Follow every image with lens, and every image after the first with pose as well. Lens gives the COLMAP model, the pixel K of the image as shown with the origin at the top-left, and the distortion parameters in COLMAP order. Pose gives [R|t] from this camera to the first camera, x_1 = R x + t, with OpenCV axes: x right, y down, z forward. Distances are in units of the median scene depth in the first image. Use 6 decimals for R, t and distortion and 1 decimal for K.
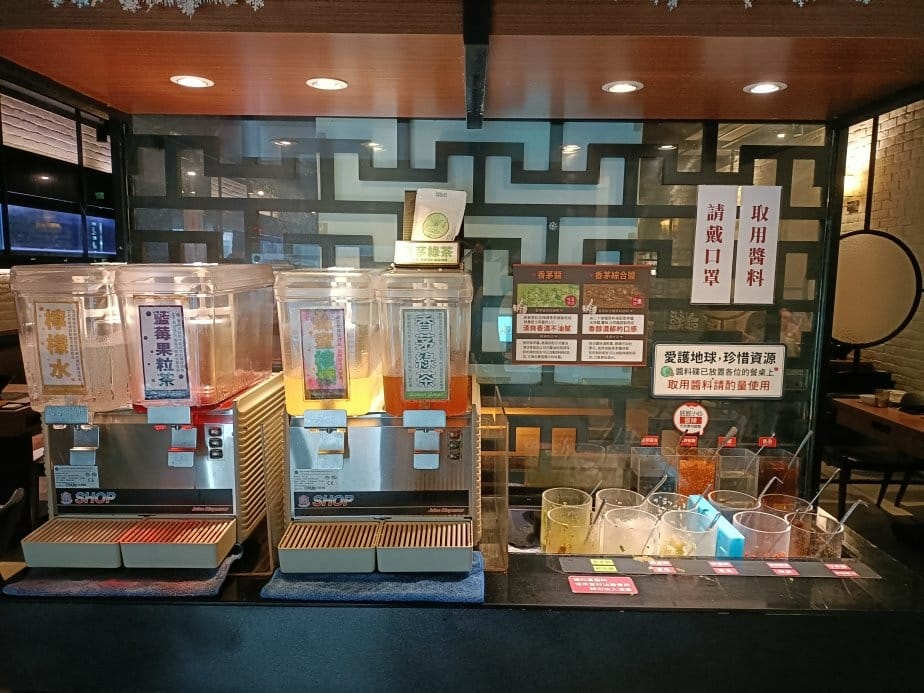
lens RADIAL K [[668.7, 0, 462.0], [0, 668.7, 346.5], [0, 0, 1]] dist [0.079418, -0.104021]
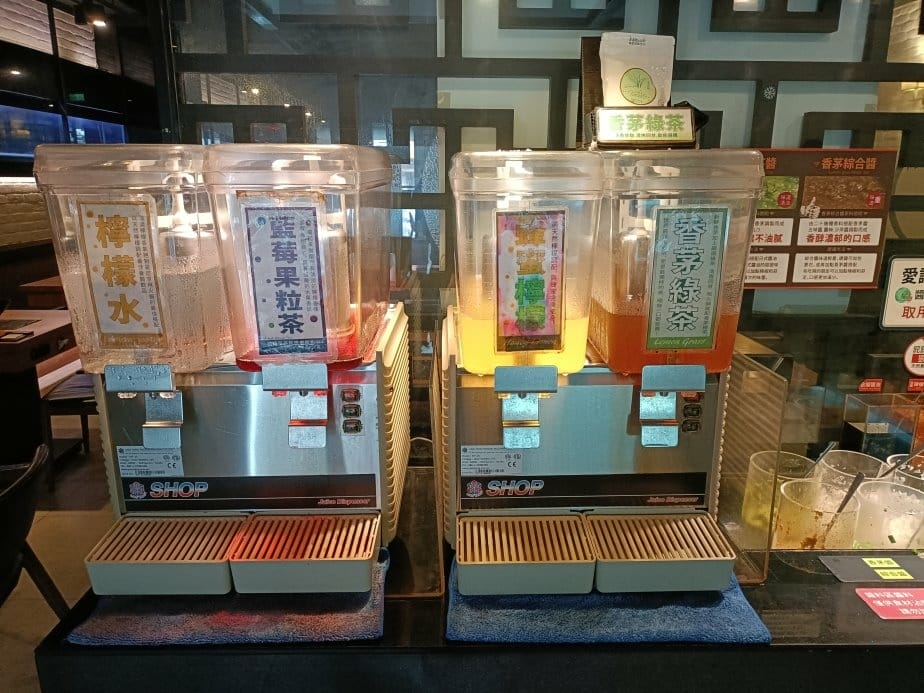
lens RADIAL K [[668.7, 0, 462.0], [0, 668.7, 346.5], [0, 0, 1]] dist [0.079418, -0.104021]
pose [[0.999730, -0.012142, 0.019829, -0.259931], [0.009491, 0.991640, 0.128690, -0.010191], [-0.021226, -0.128467, 0.991487, 0.319690]]
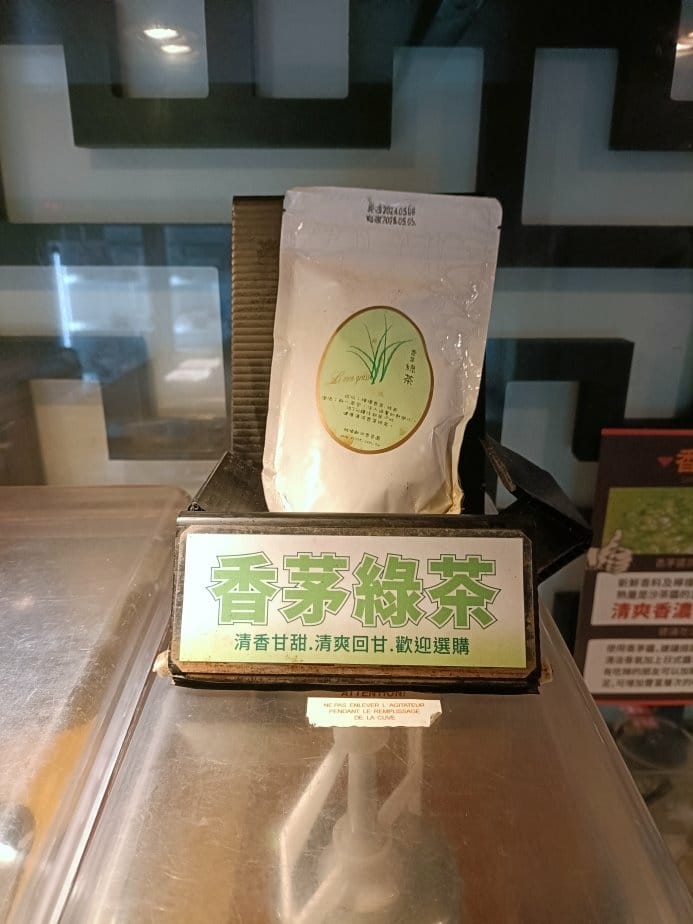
lens RADIAL K [[668.7, 0, 346.5], [0, 668.7, 462.0], [0, 0, 1]] dist [0.079418, -0.104021]
pose [[0.999811, -0.013292, 0.014169, -0.057944], [0.009833, 0.975219, 0.221021, -0.222742], [-0.016755, -0.220840, 0.975166, 0.864471]]
